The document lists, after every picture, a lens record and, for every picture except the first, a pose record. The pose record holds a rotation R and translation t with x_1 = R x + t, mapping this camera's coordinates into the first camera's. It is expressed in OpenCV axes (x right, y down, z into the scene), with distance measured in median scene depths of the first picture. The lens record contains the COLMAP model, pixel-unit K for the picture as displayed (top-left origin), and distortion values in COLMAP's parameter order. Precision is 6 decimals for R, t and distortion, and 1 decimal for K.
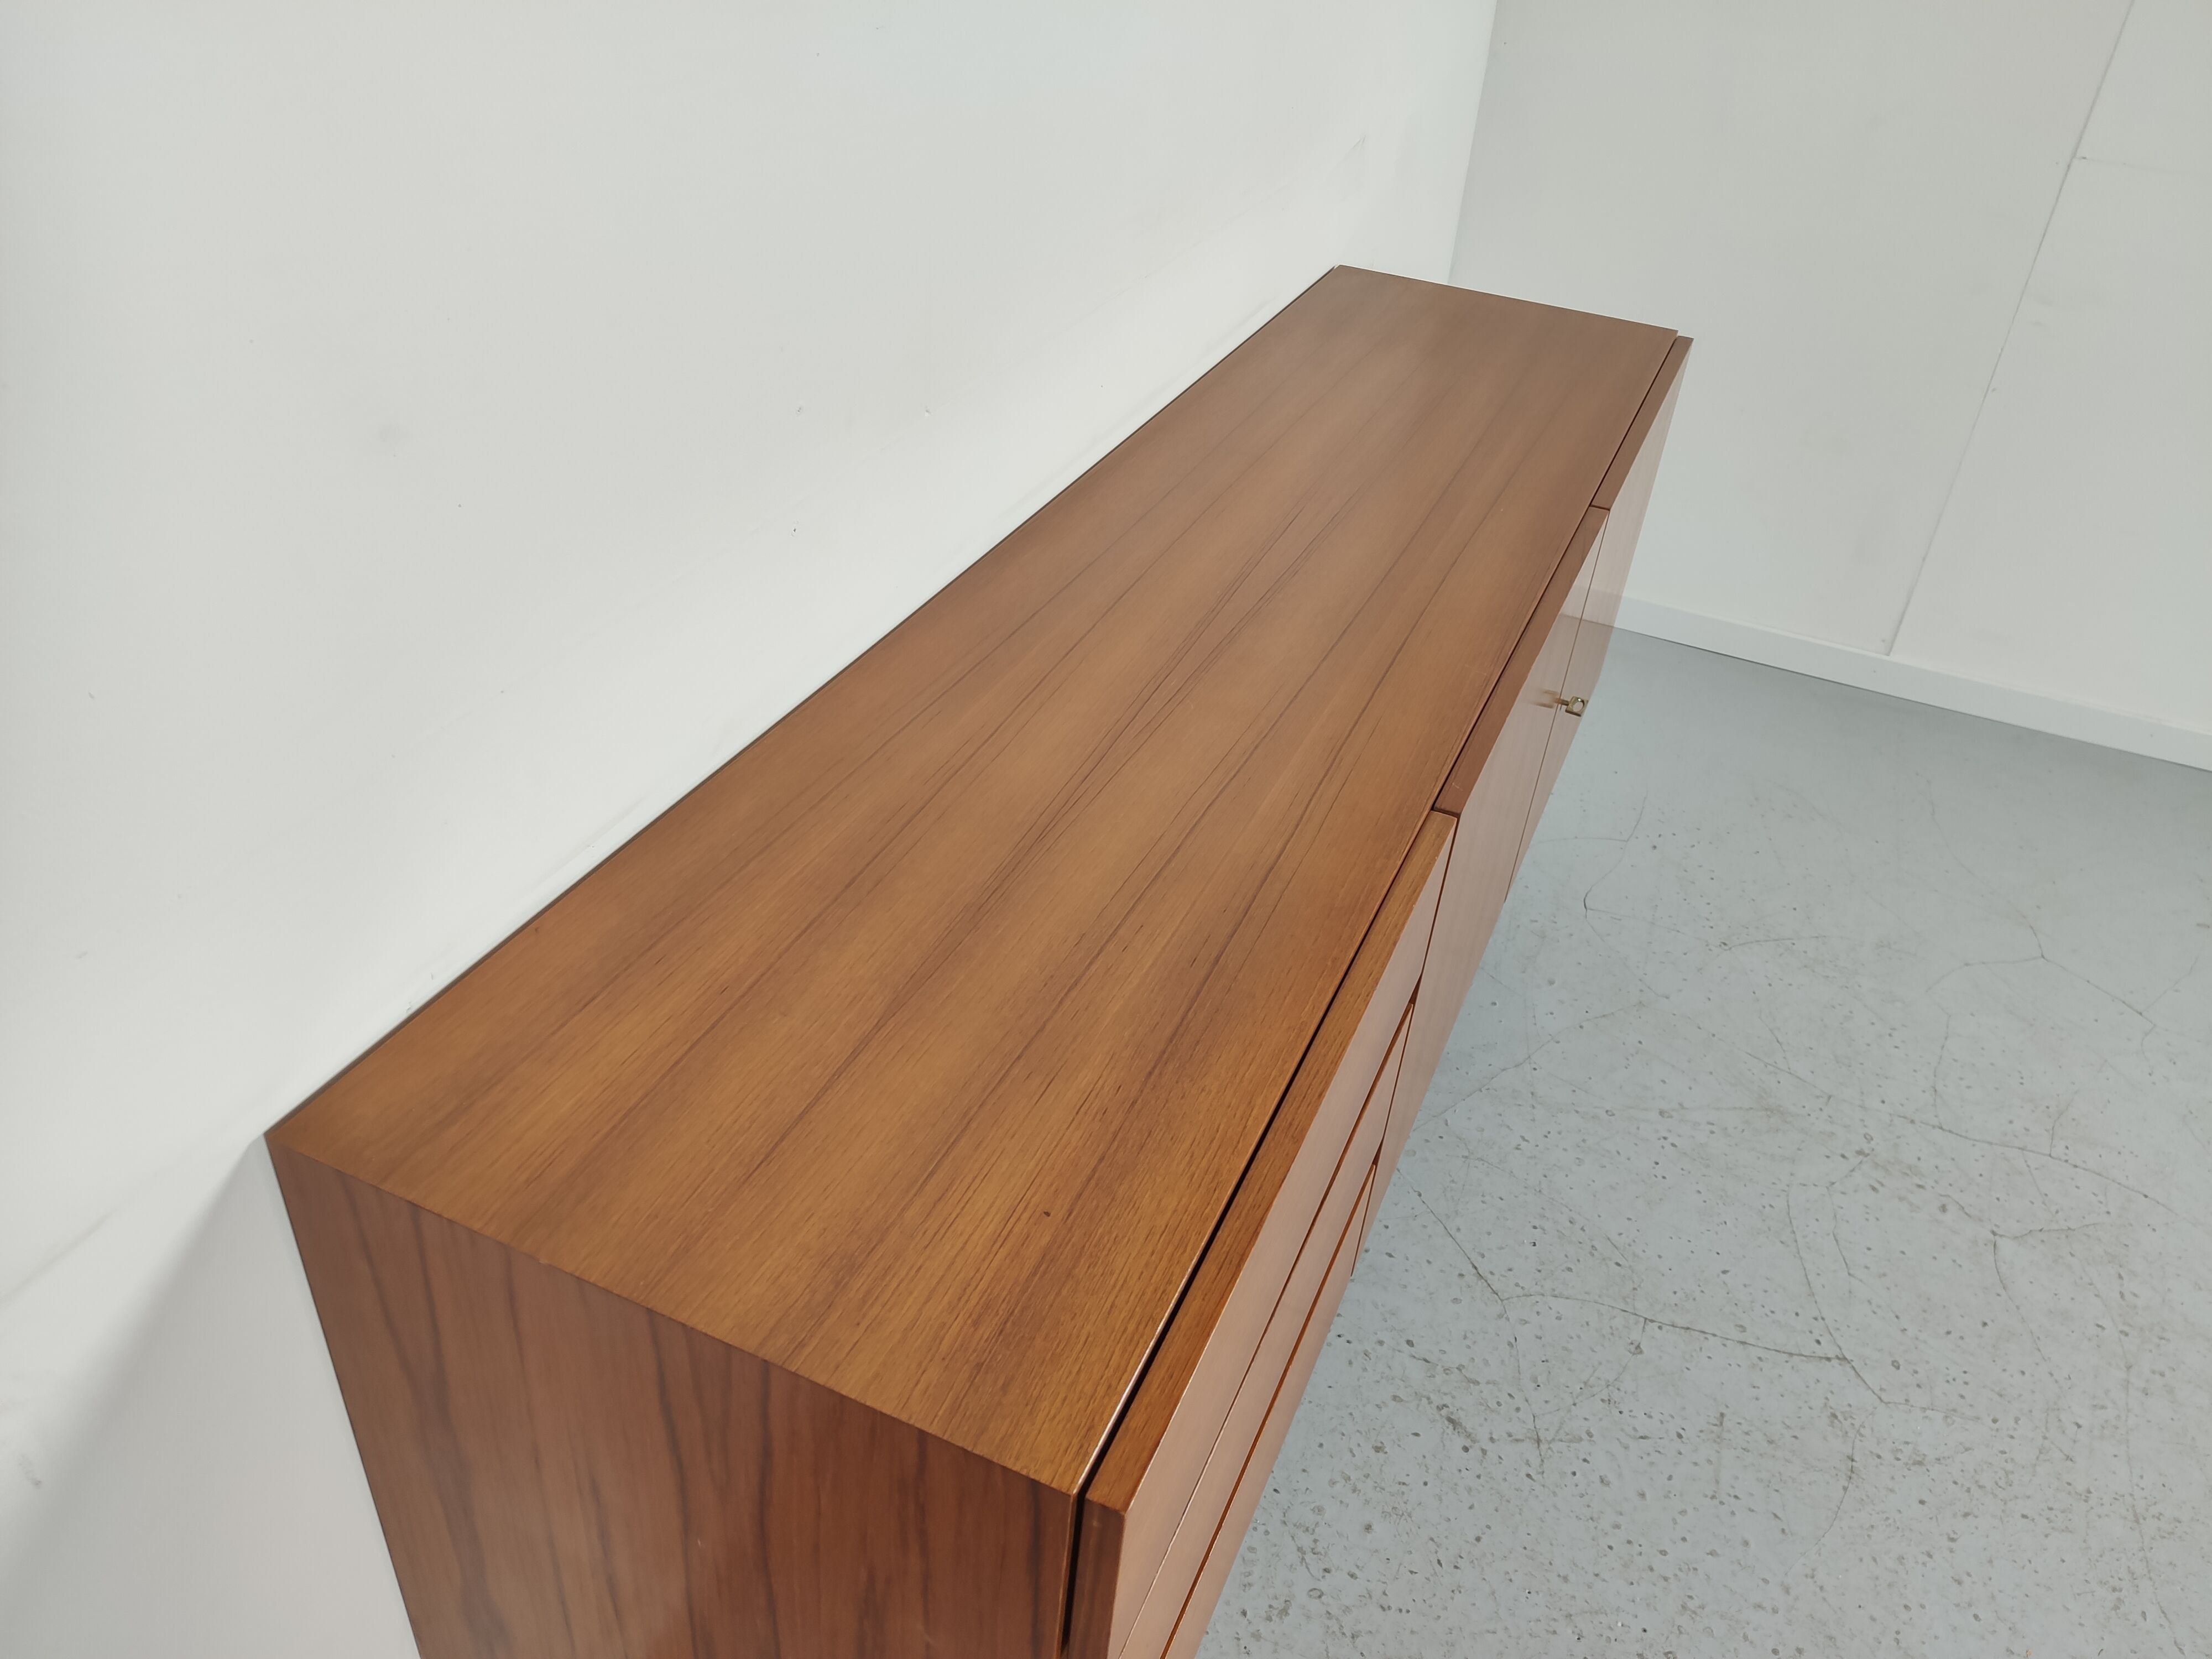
lens RADIAL K [[1679.7, 0, 1106.0], [0, 1679.7, 829.5], [0, 0, 1]] dist [-0.005730, -0.007832]
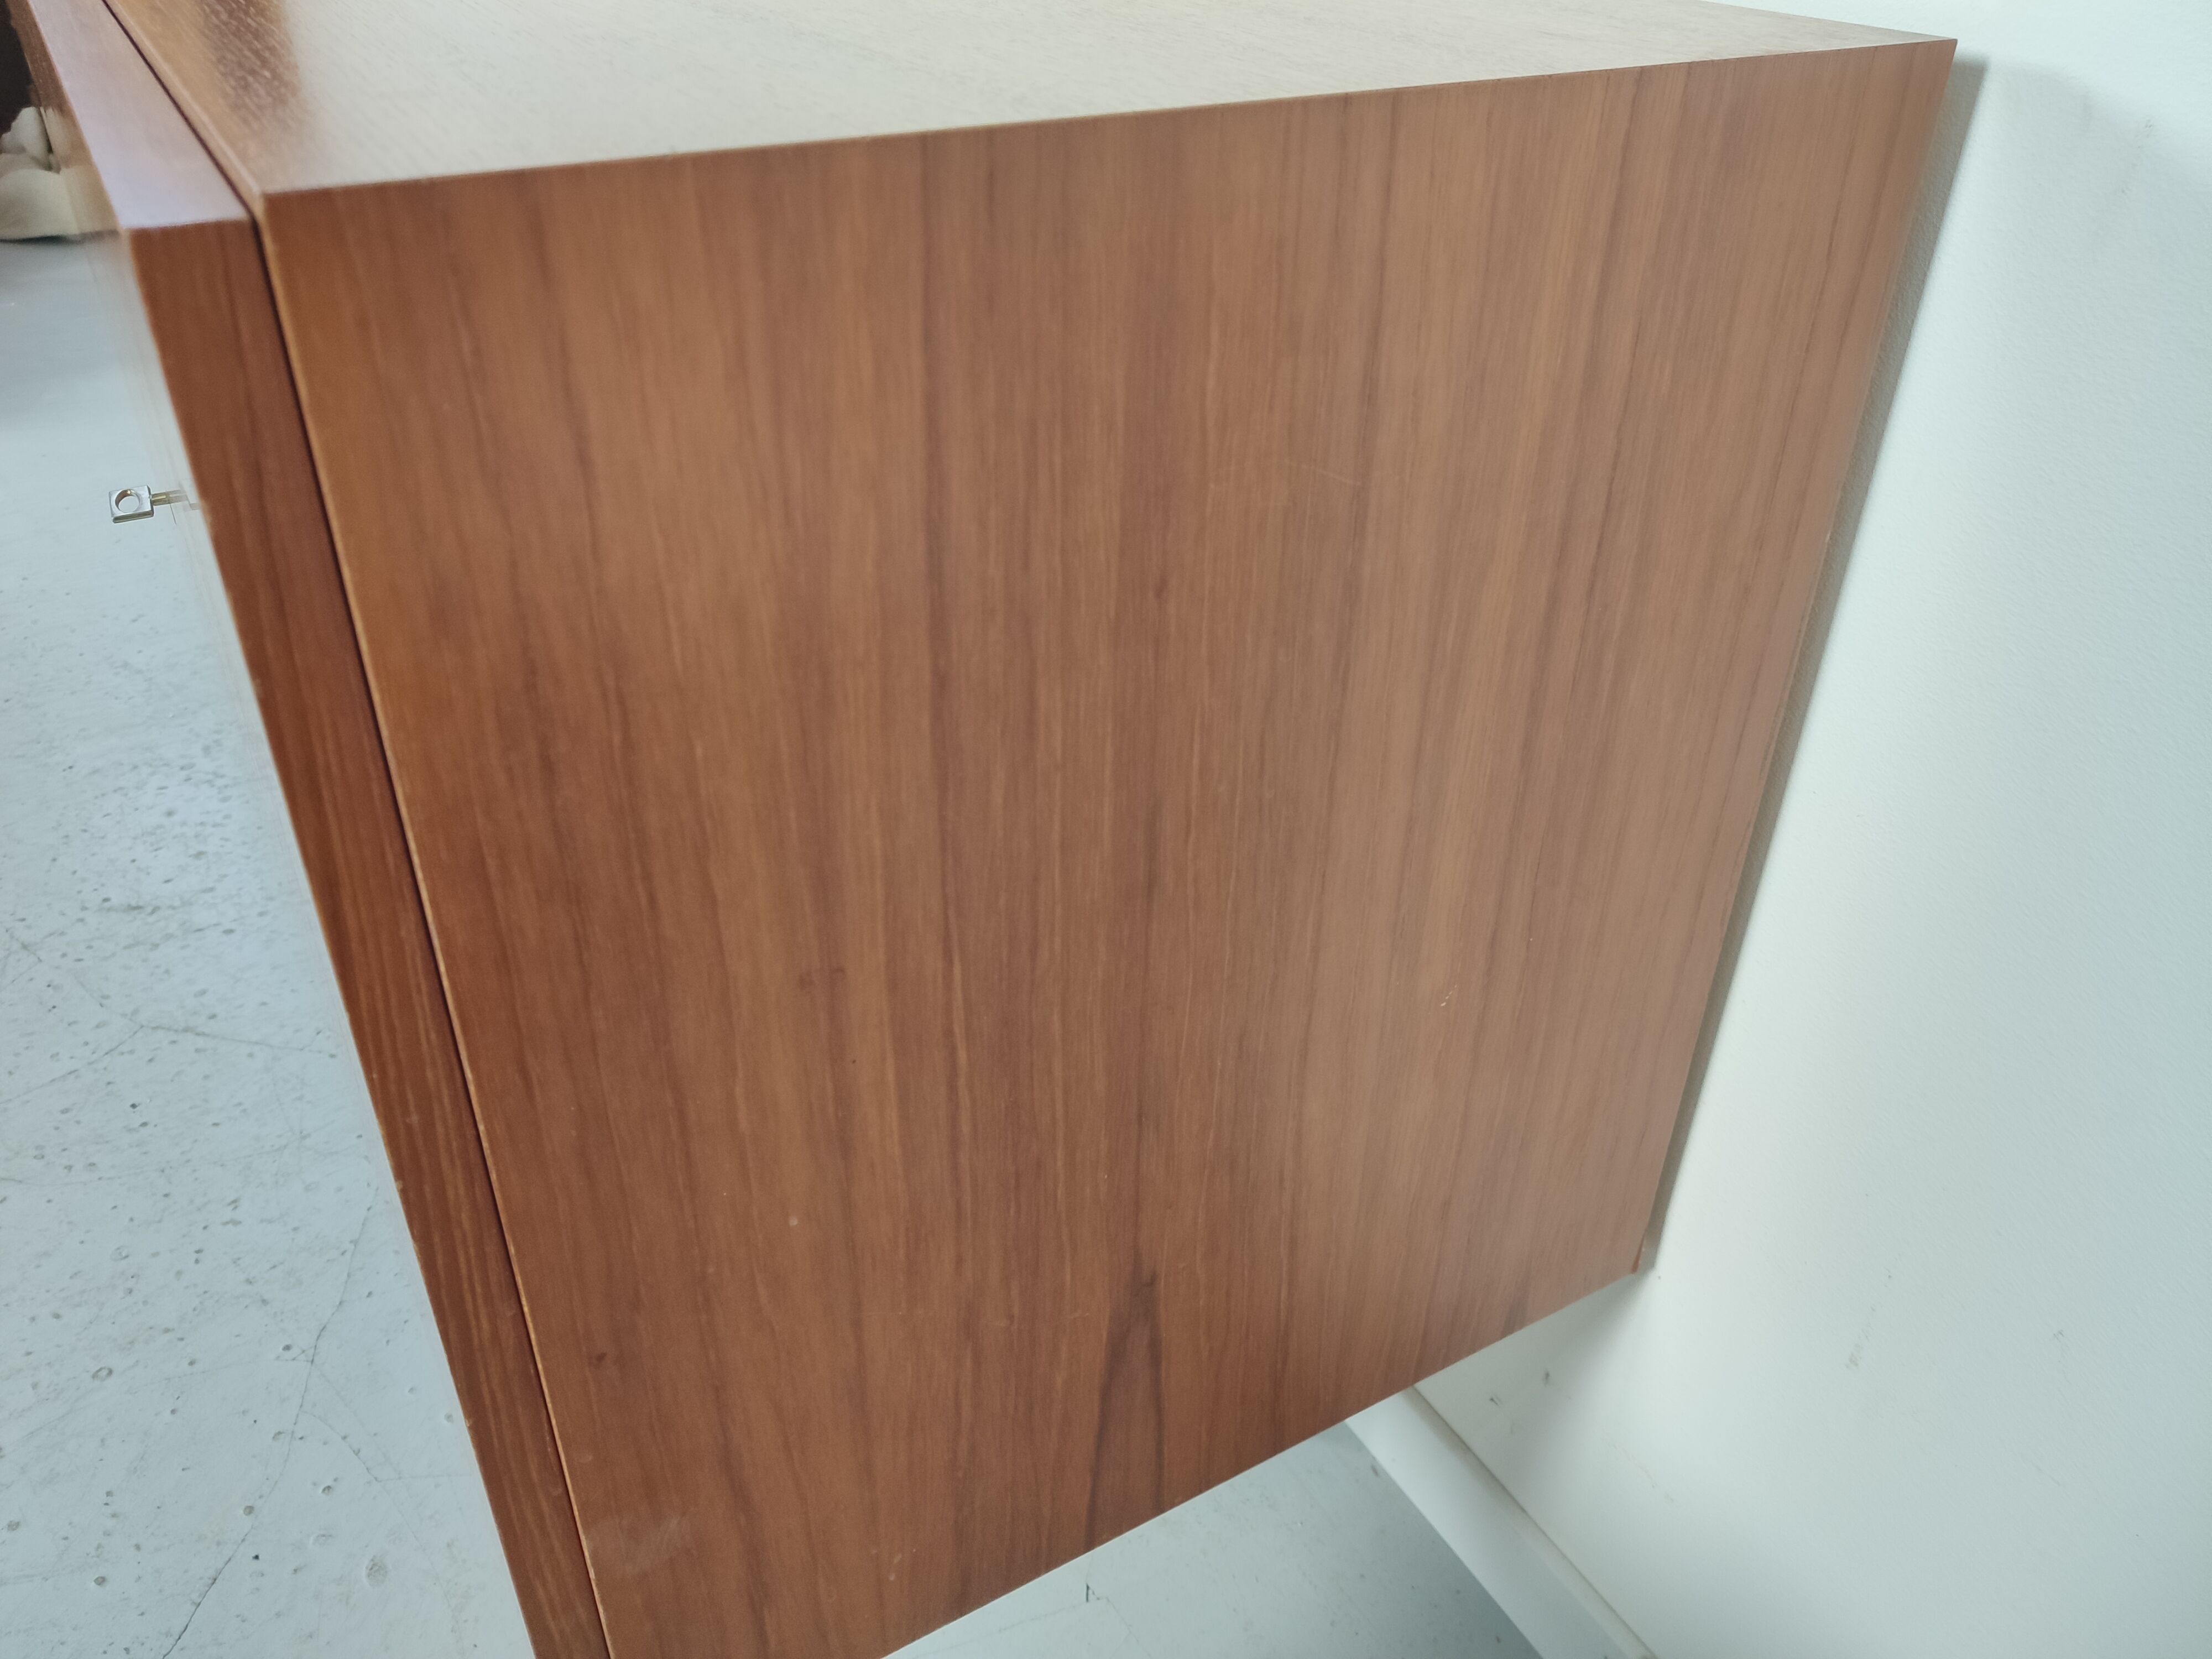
lens RADIAL K [[1679.7, 0, 1106.0], [0, 1679.7, 829.5], [0, 0, 1]] dist [-0.005730, -0.007832]
pose [[-0.571332, 0.369884, -0.732643, 0.523006], [-0.519345, 0.528287, 0.671709, -0.487854], [0.635500, 0.764264, -0.109730, 1.349066]]
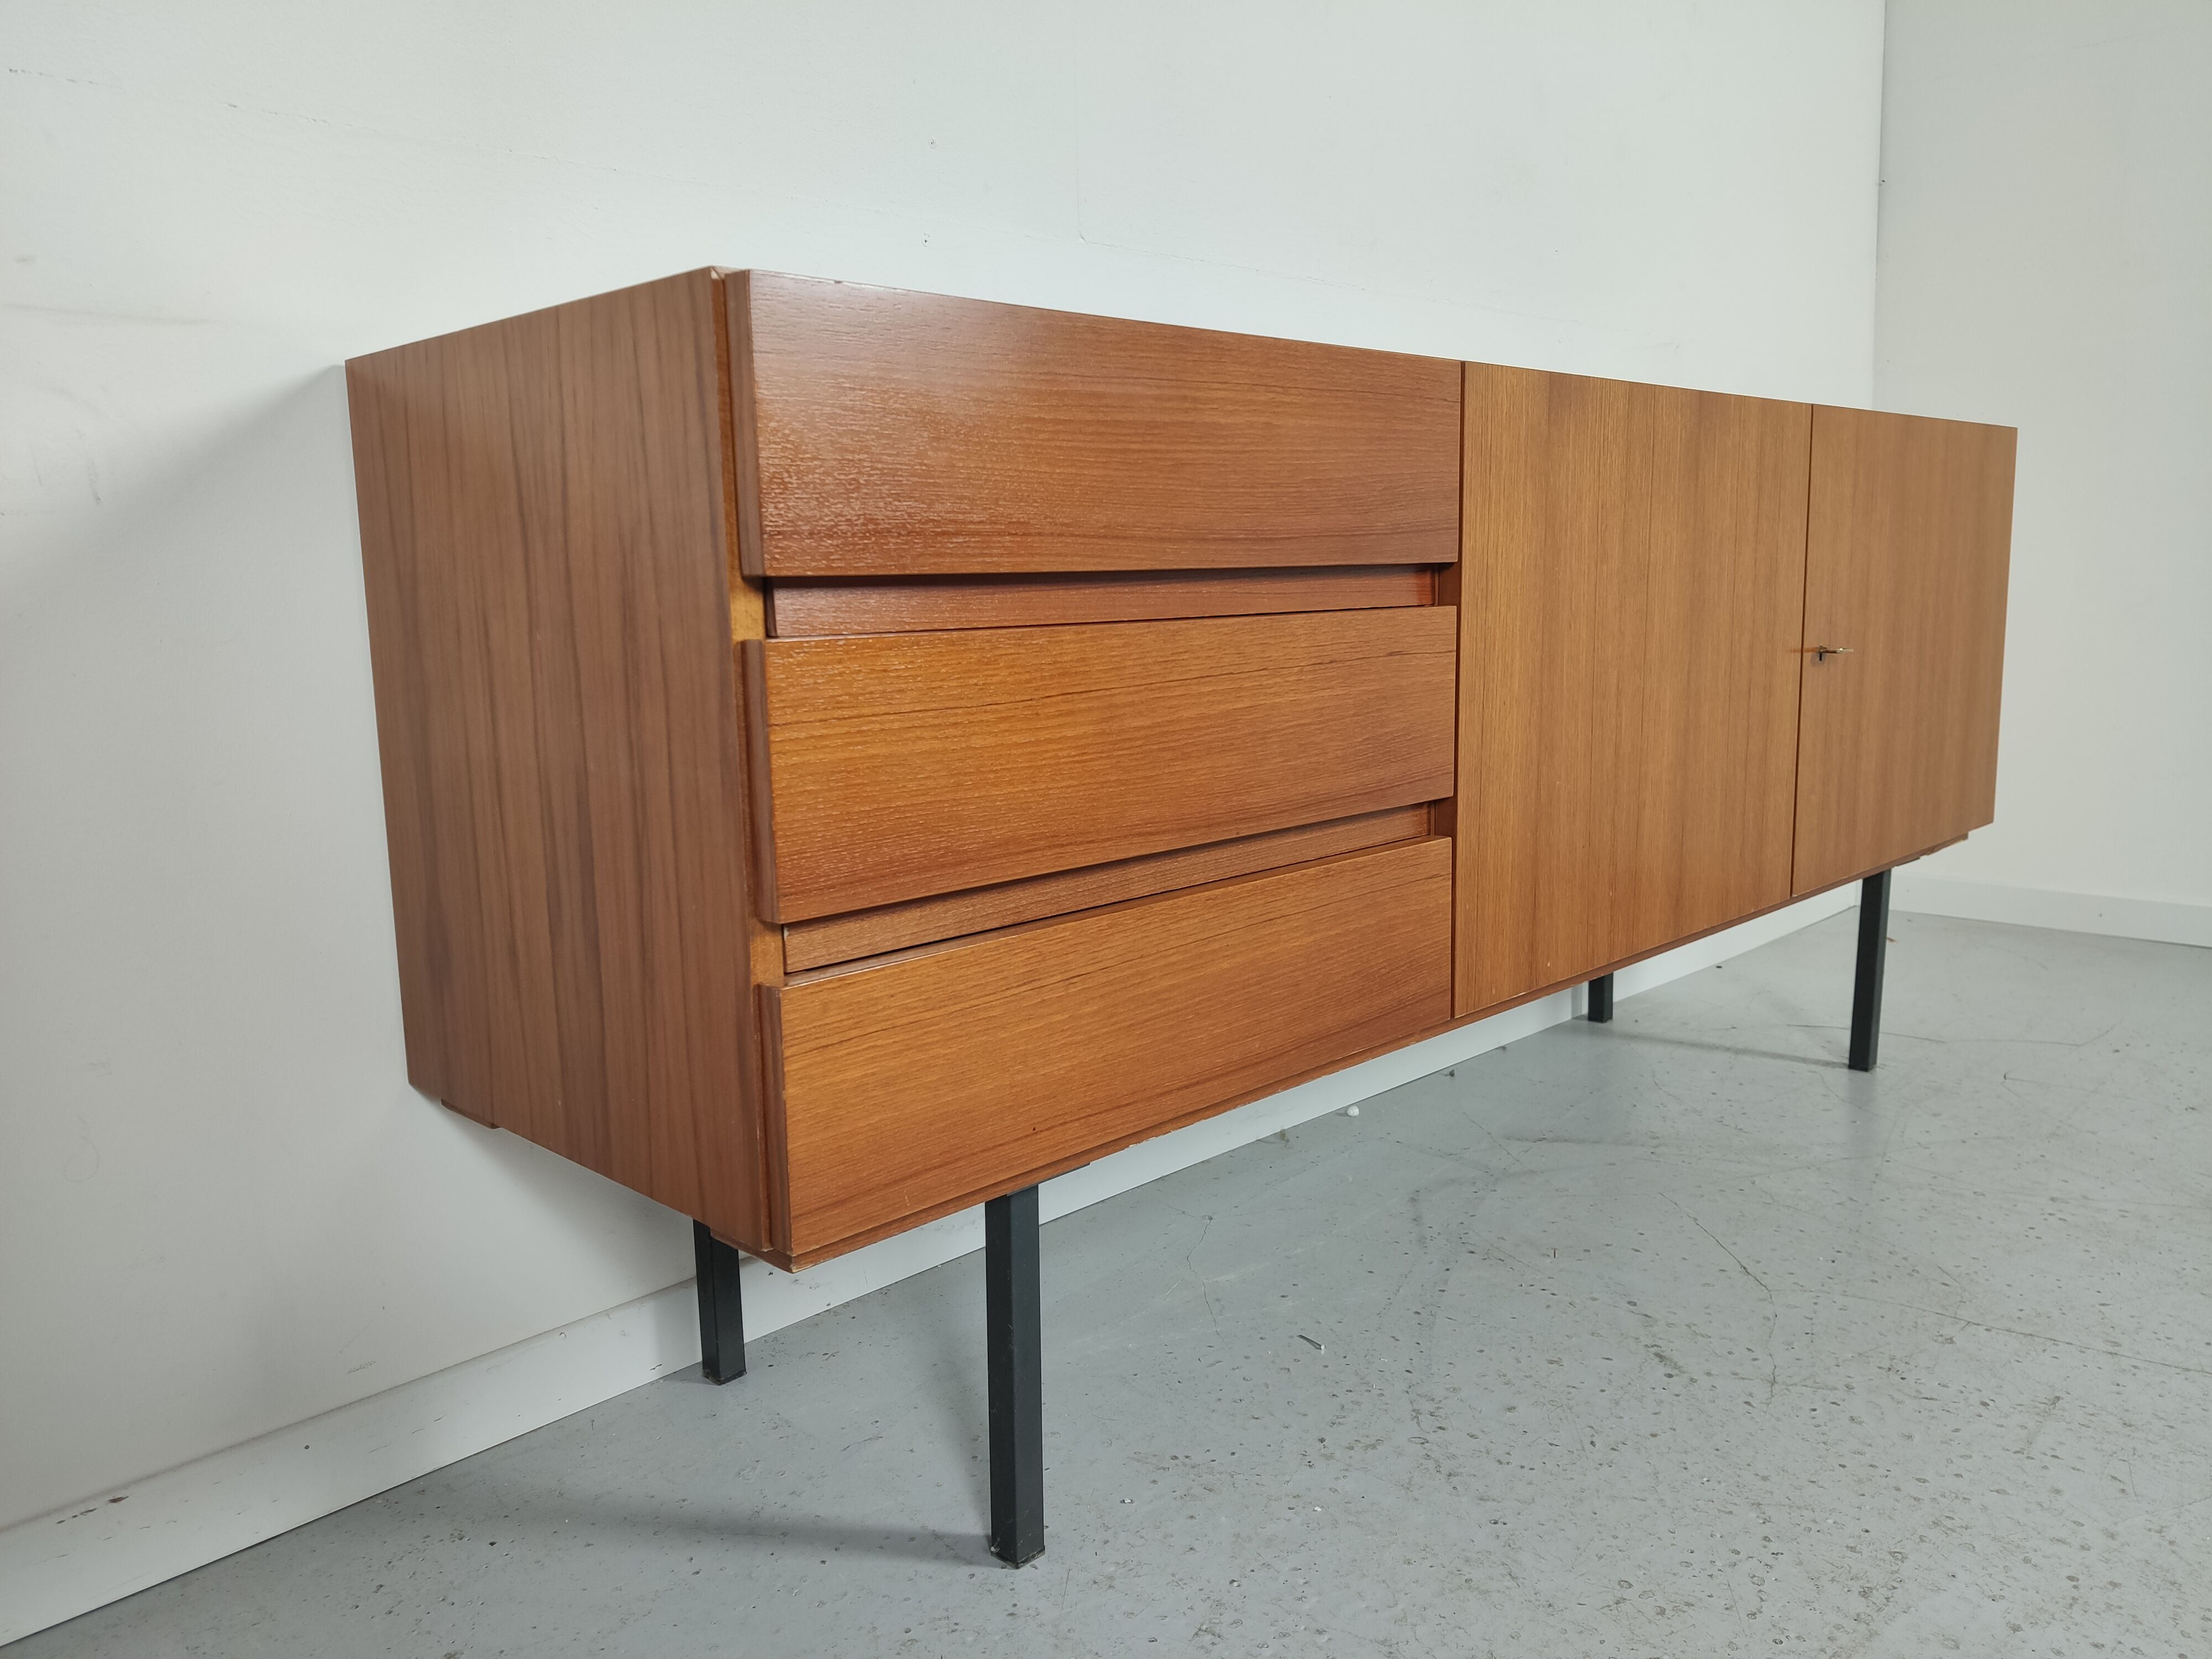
lens RADIAL K [[1668.8, 0, 1106.0], [0, 1668.8, 829.5], [0, 0, 1]] dist [-0.004277, 0.002243]
pose [[0.926616, -0.039838, -0.373892, 0.262883], [-0.131898, 0.896747, -0.422430, 0.487601], [0.352115, 0.440746, 0.825686, 0.139783]]
